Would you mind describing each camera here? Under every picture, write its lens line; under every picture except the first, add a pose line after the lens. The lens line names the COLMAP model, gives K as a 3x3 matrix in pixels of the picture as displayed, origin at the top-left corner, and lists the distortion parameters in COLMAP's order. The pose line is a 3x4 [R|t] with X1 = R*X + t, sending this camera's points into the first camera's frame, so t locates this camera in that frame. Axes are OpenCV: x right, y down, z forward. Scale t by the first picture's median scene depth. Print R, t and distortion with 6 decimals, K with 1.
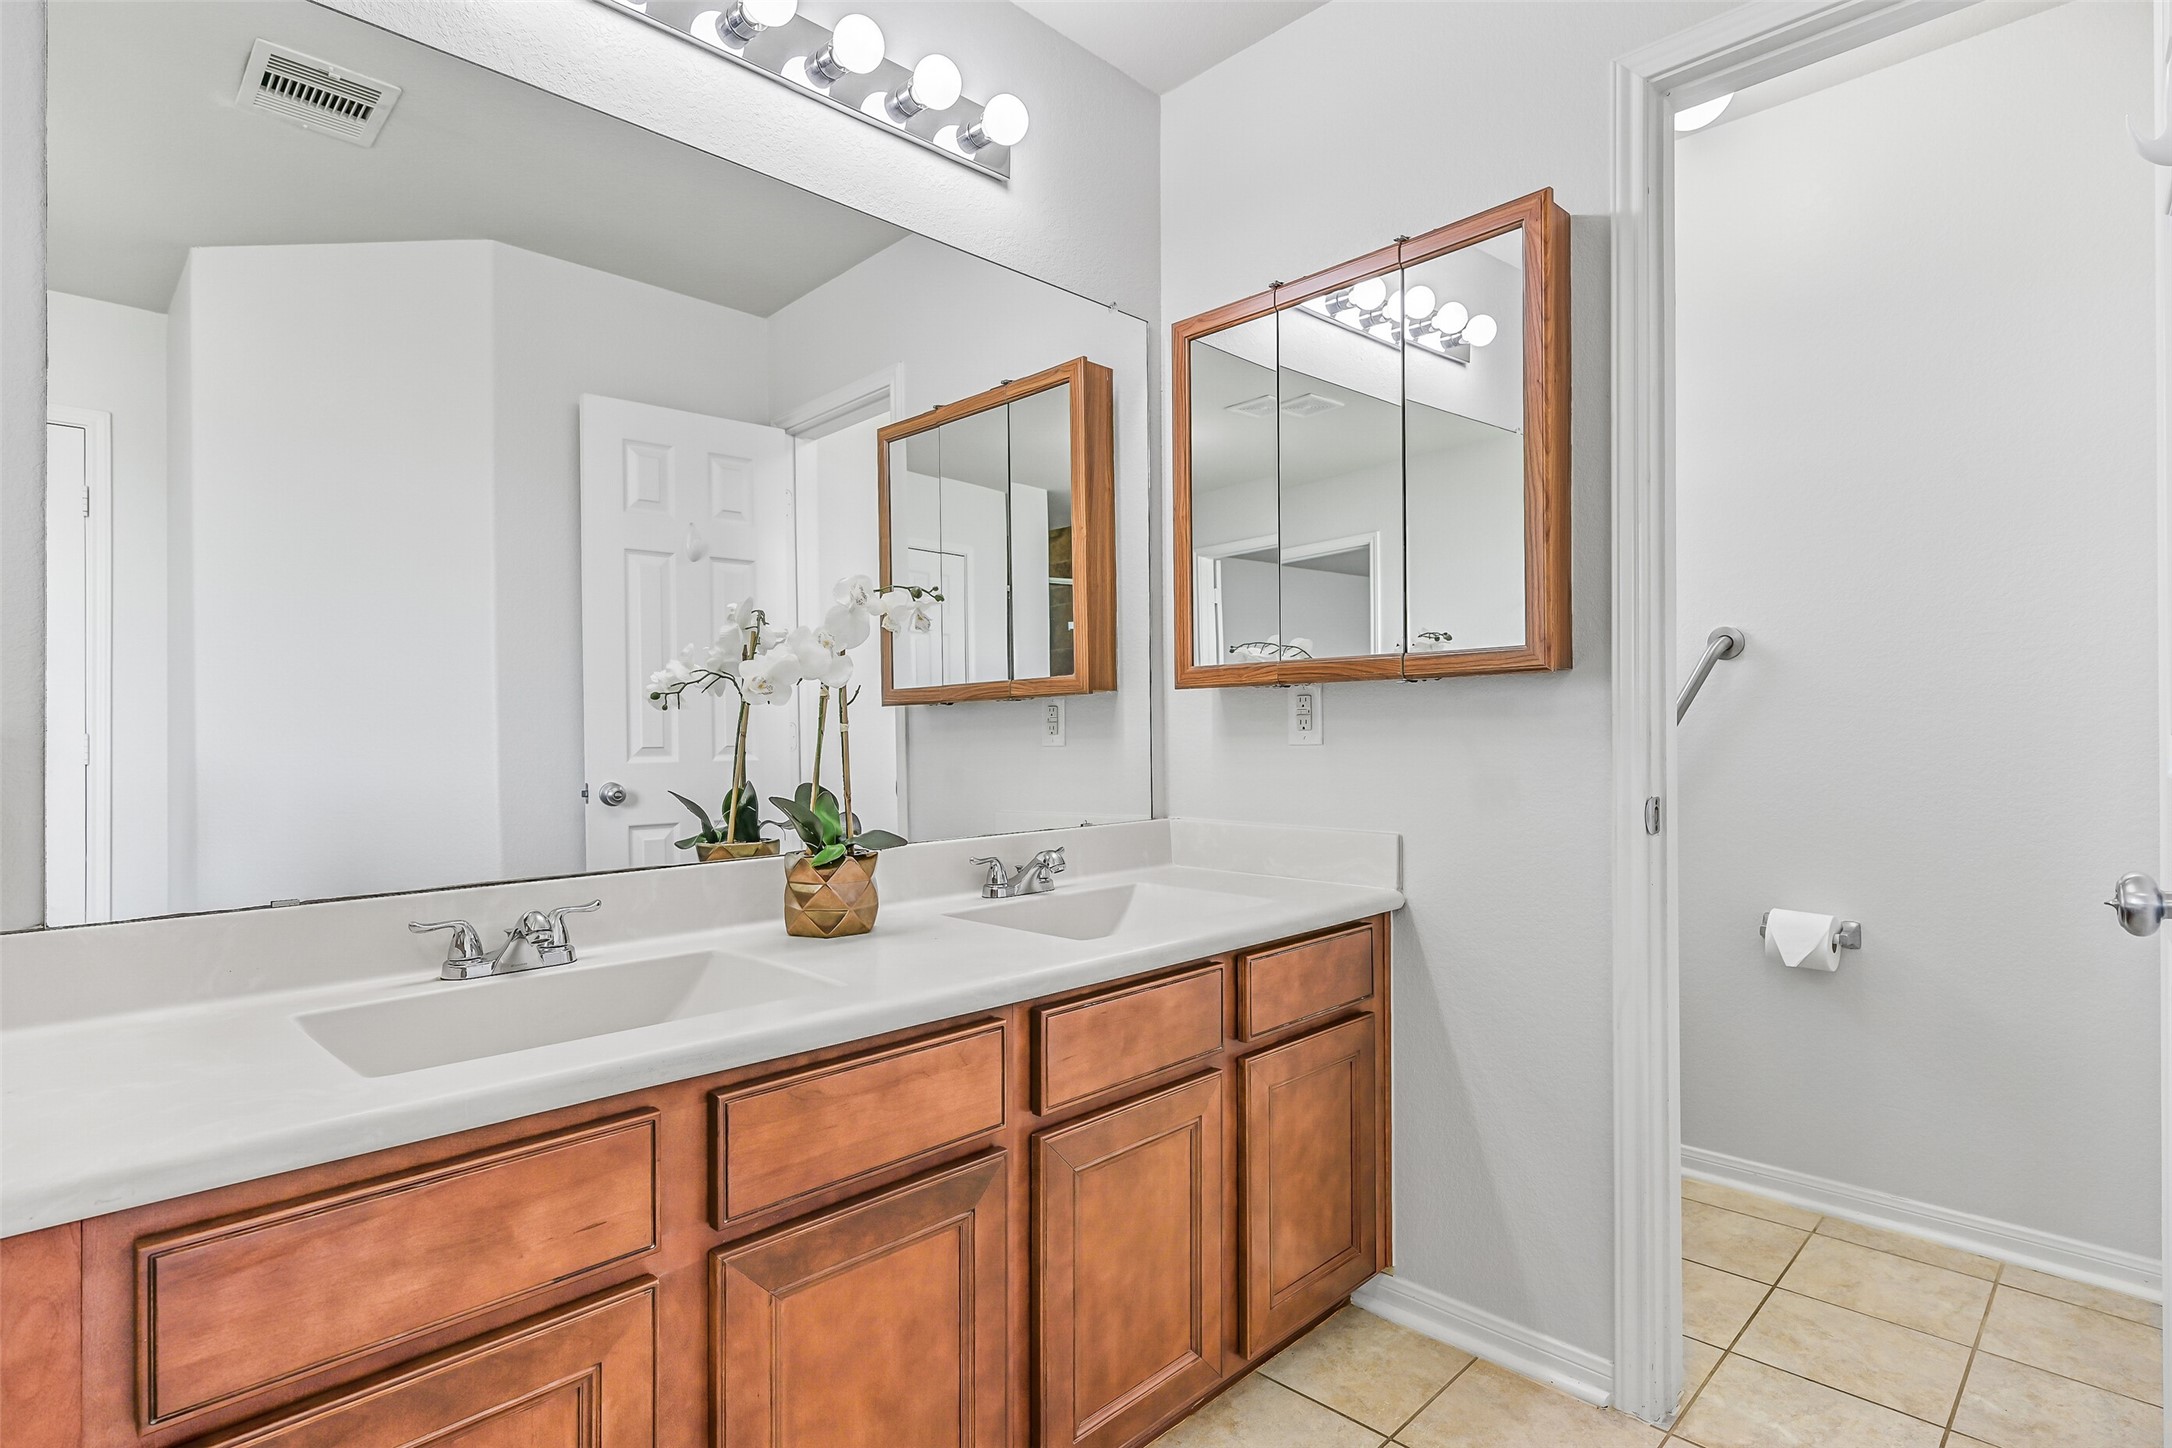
lens RADIAL K [[1120.3, 0, 1077.8], [0, 1120.3, 726.0], [0, 0, 1]] dist [-0.000265, -0.000174]
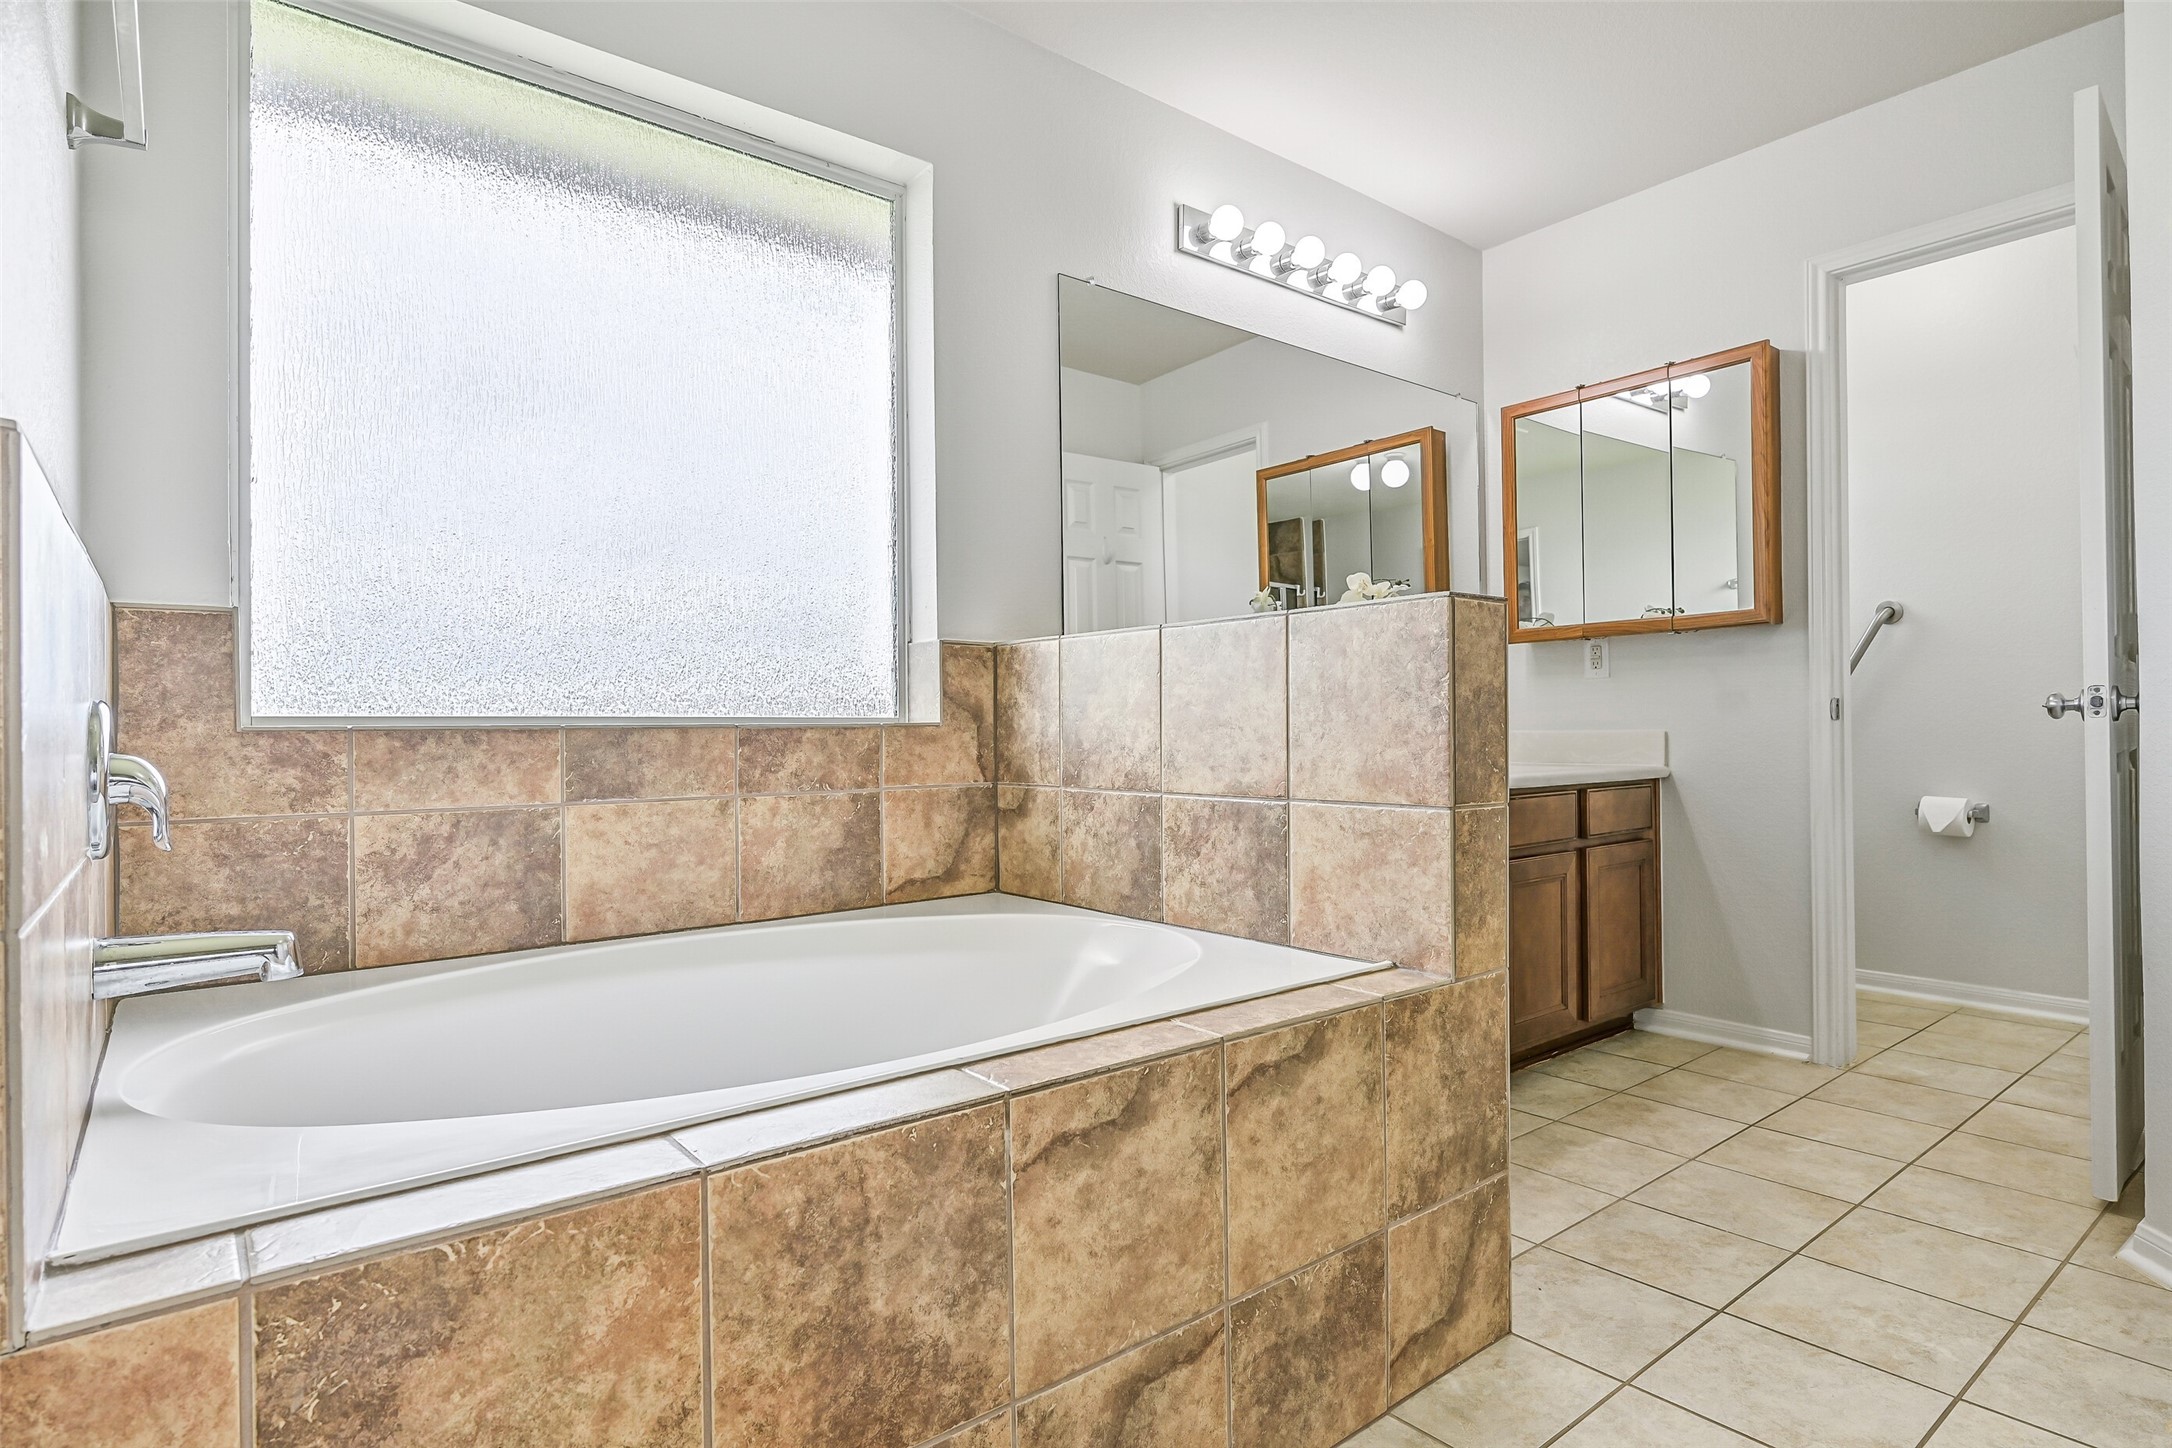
lens RADIAL K [[1120.3, 0, 1092.3], [0, 1120.3, 709.1], [0, 0, 1]] dist [-0.000265, -0.000174]
pose [[0.994242, -0.002276, -0.107130, -0.353348], [0.001492, 0.999972, -0.007398, 0.076828], [0.107144, 0.007196, 0.994217, -0.672900]]
